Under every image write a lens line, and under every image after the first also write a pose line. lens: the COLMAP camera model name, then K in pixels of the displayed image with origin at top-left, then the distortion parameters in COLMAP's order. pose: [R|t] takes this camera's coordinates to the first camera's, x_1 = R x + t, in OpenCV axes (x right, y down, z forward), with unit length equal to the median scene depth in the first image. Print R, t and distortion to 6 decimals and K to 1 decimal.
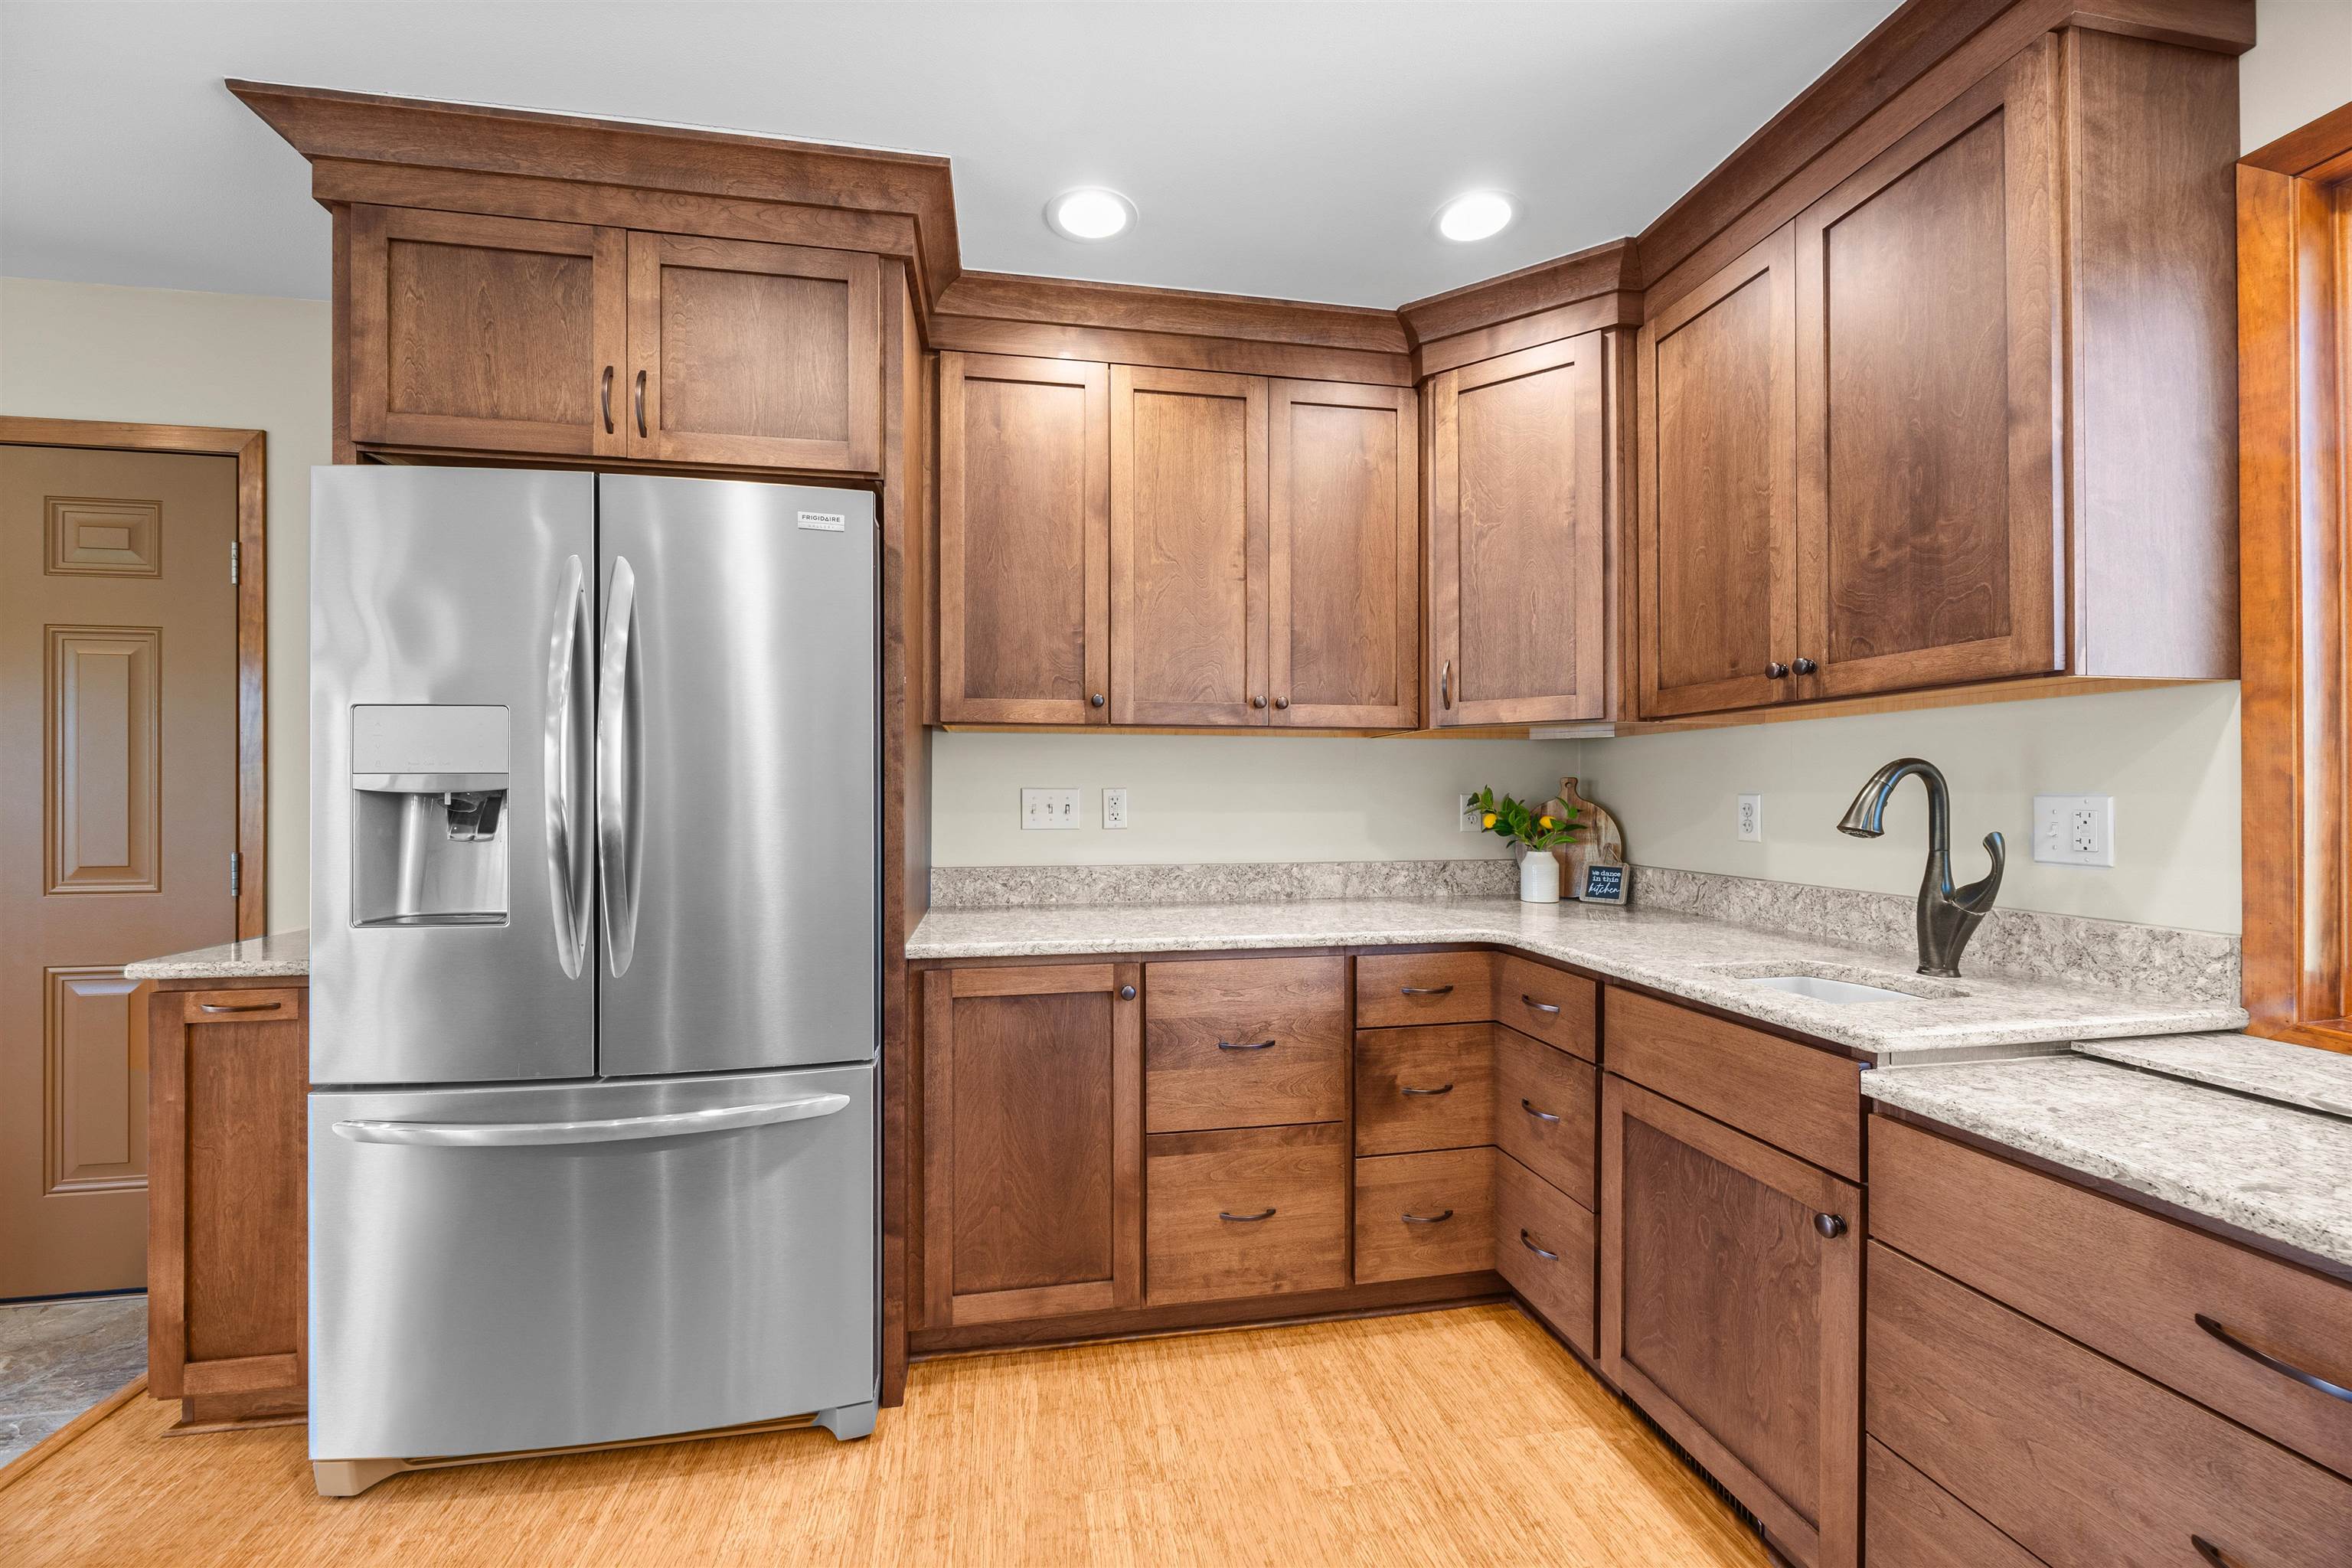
lens RADIAL K [[901.9, 0, 1166.0], [0, 901.9, 791.0], [0, 0, 1]] dist [-0.003089, 0.000078]
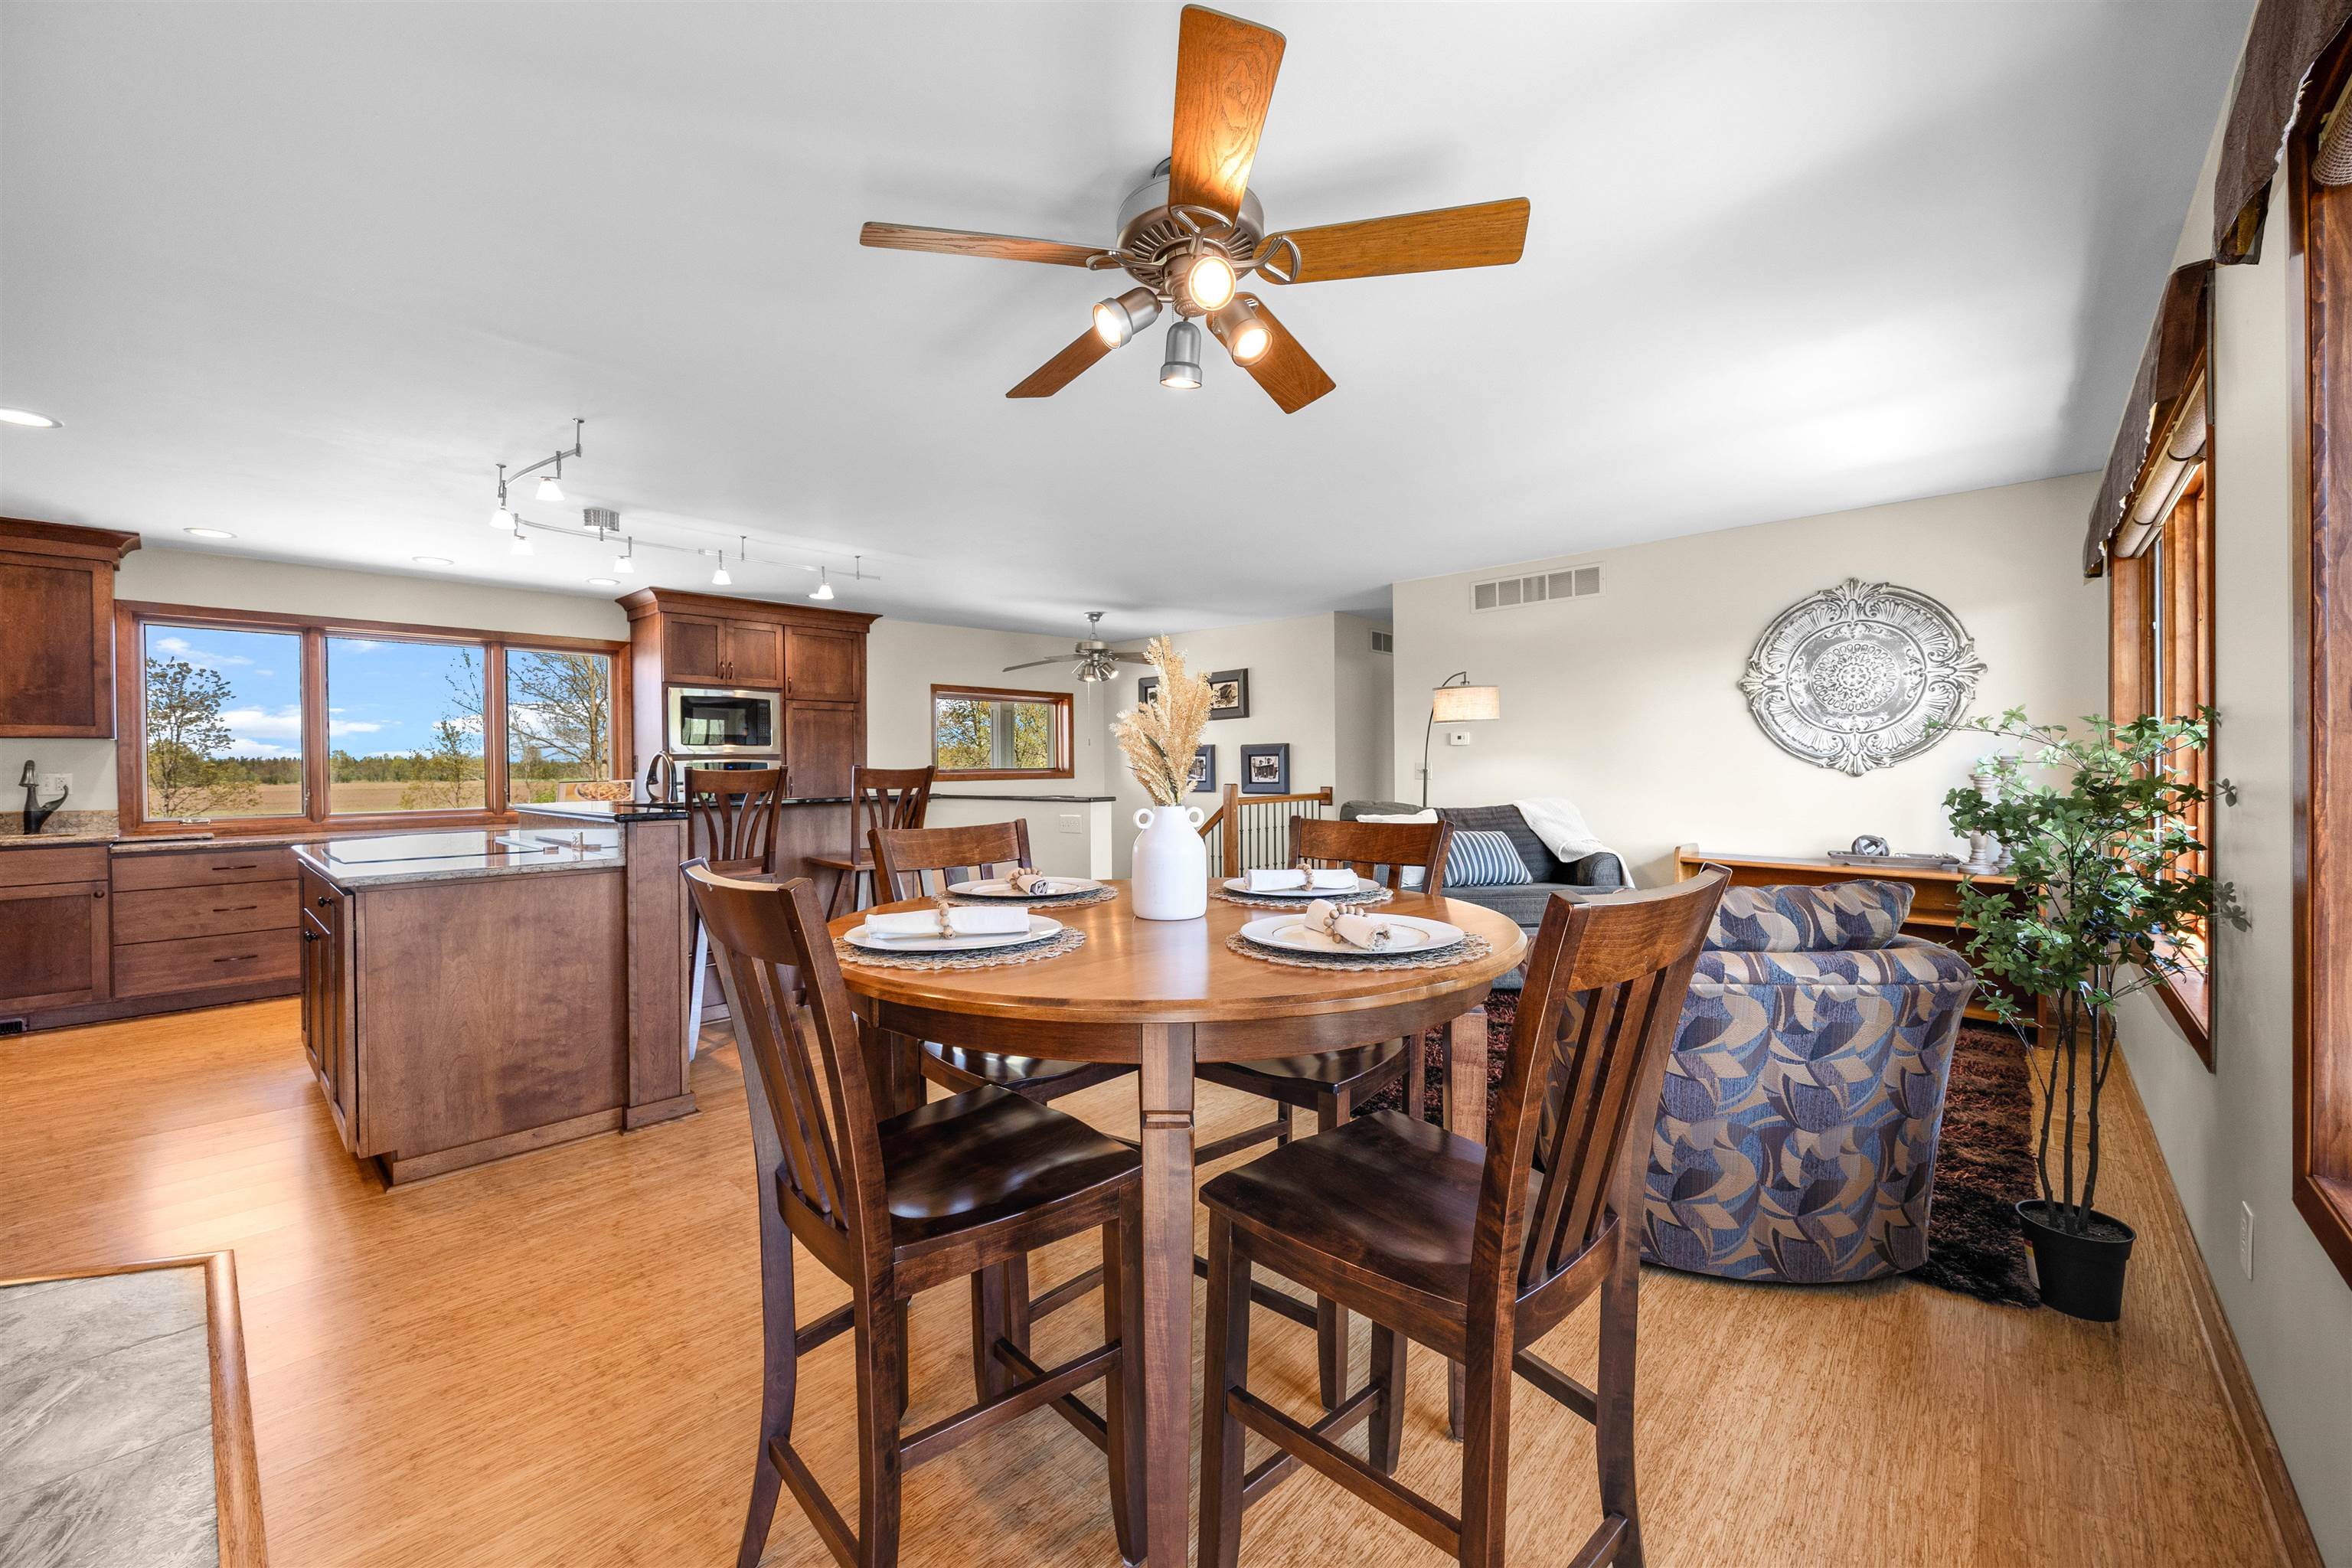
lens RADIAL K [[901.9, 0, 1161.1], [0, 901.9, 767.3], [0, 0, 1]] dist [-0.003089, 0.000078]
pose [[-0.609387, 0.005270, 0.792856, -2.823983], [0.009400, 0.999956, 0.000579, 0.014721], [-0.792817, 0.007805, -0.609409, -0.095622]]
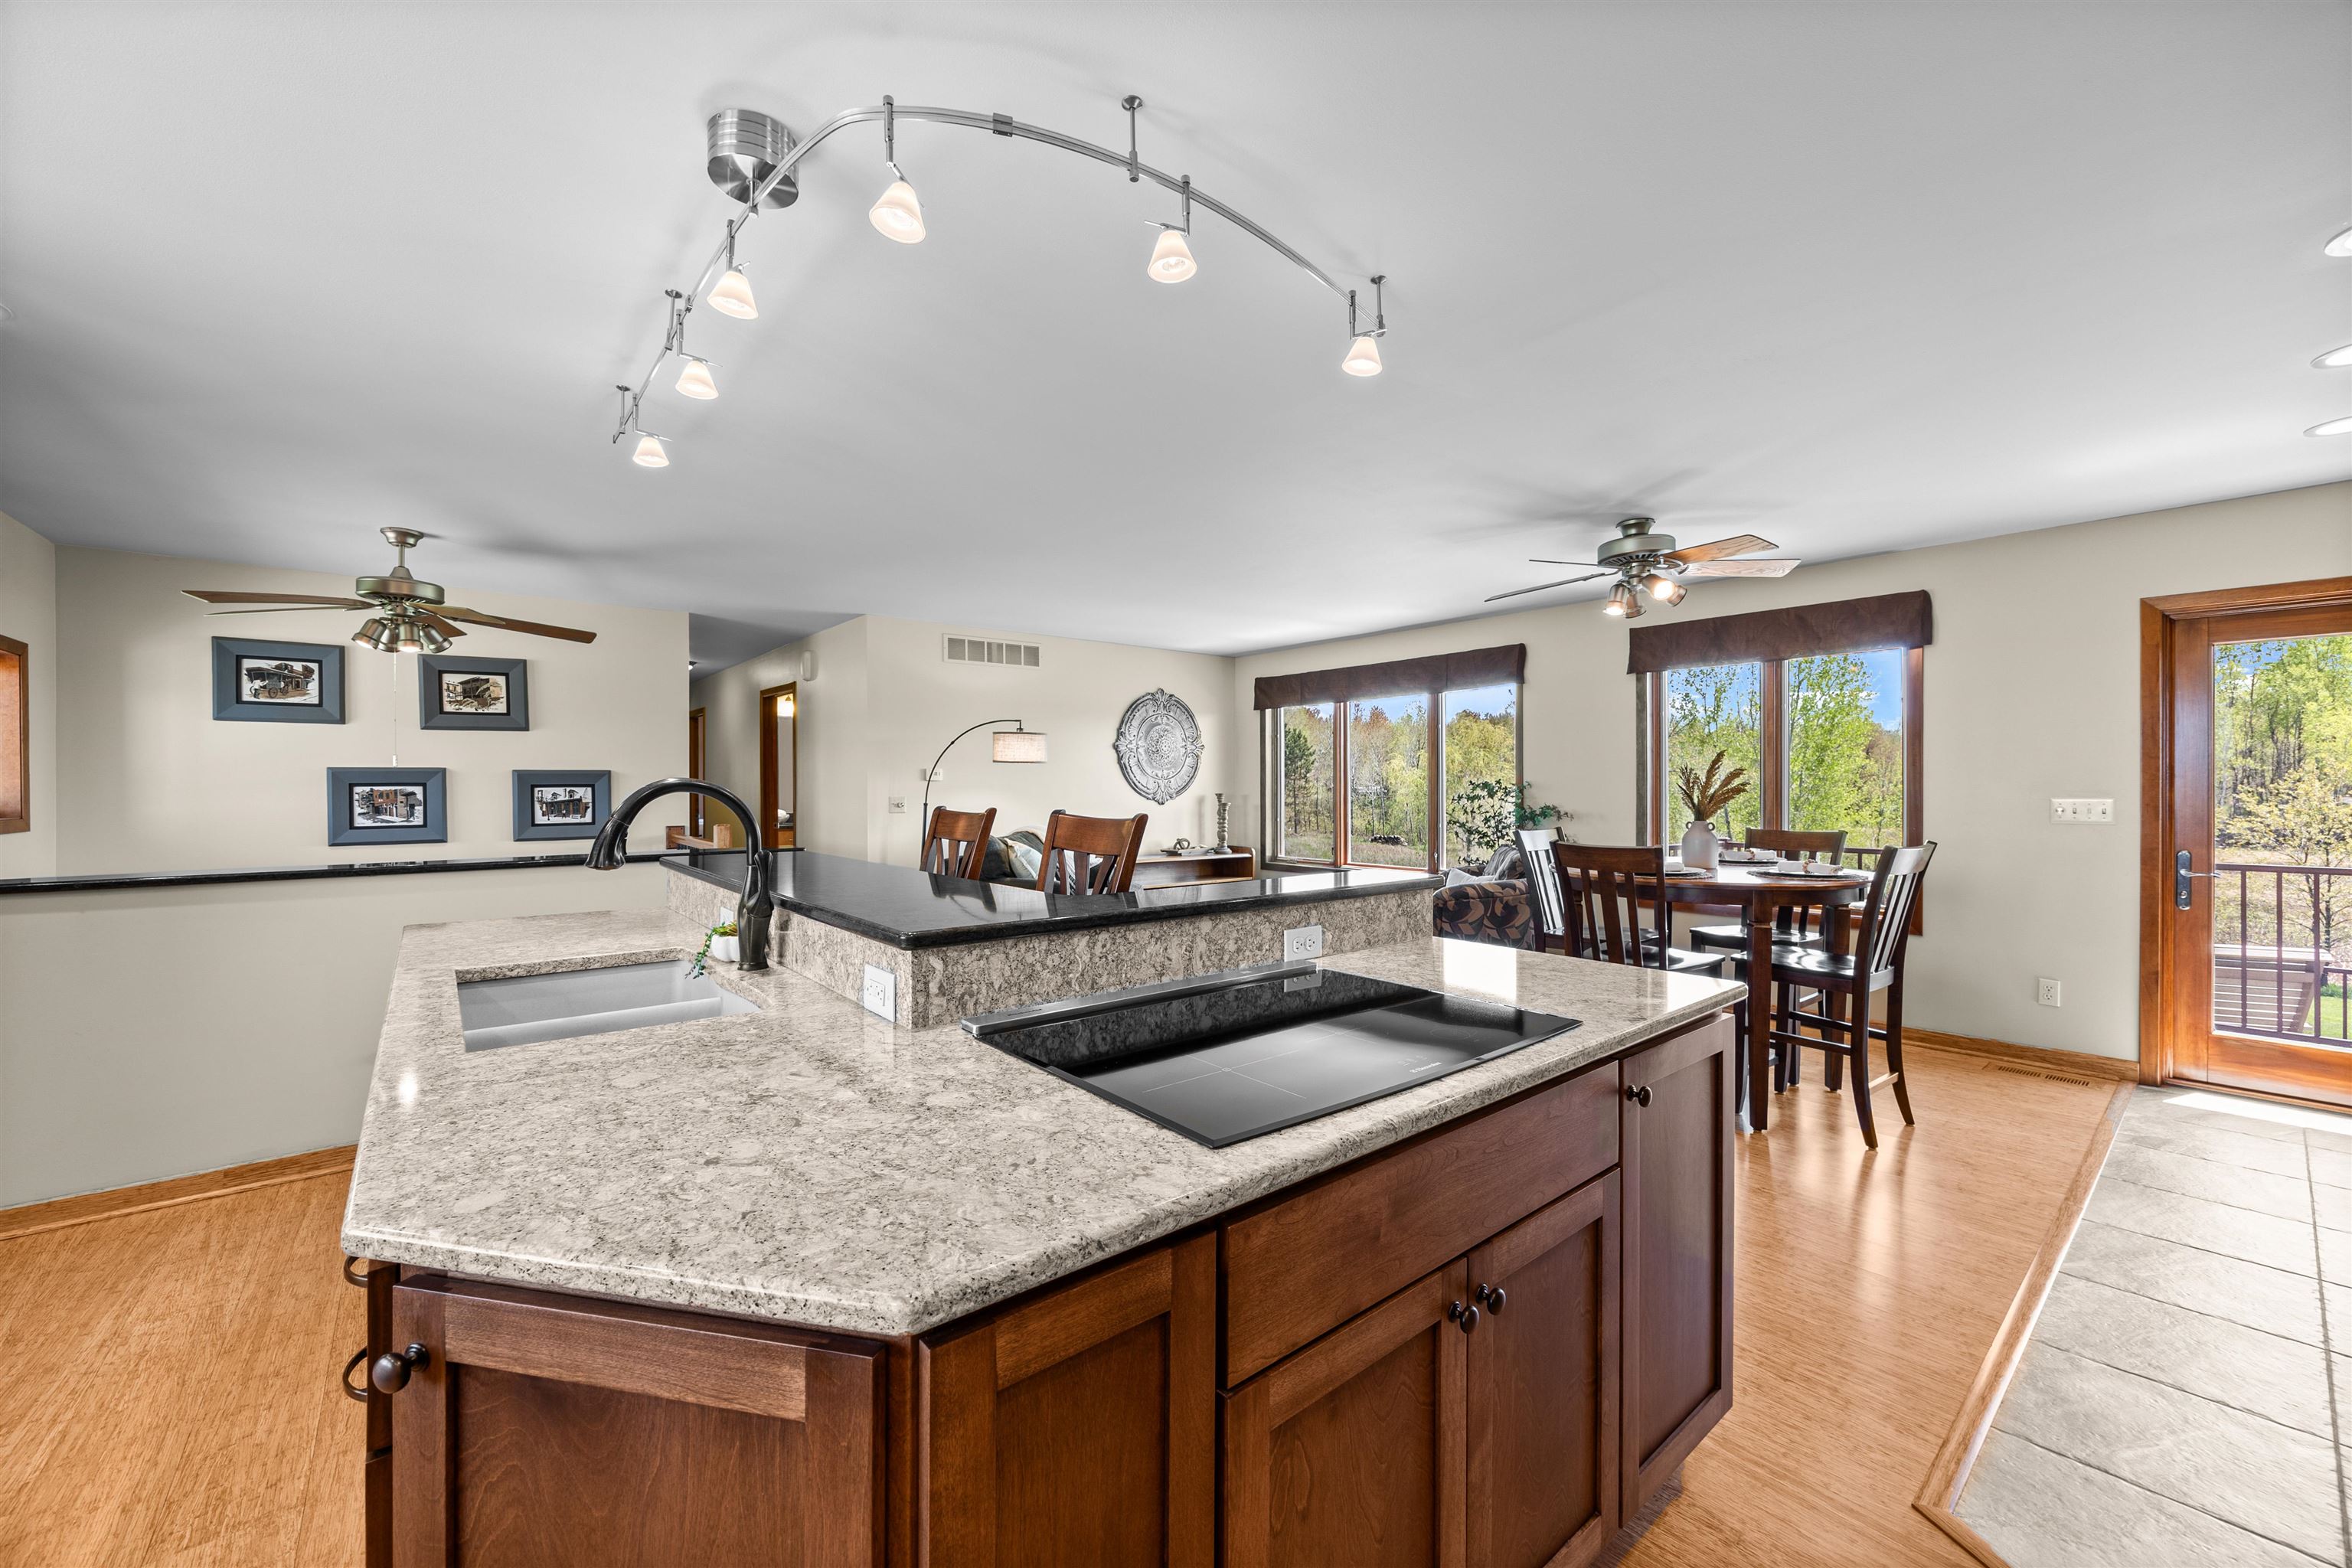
lens RADIAL K [[901.9, 0, 1175.5], [0, 901.9, 786.8], [0, 0, 1]] dist [-0.003089, 0.000078]
pose [[-0.868760, 0.002832, -0.495225, -0.218746], [0.002089, 0.999996, 0.002054, -0.030348], [0.495229, 0.000750, -0.868762, 0.530894]]
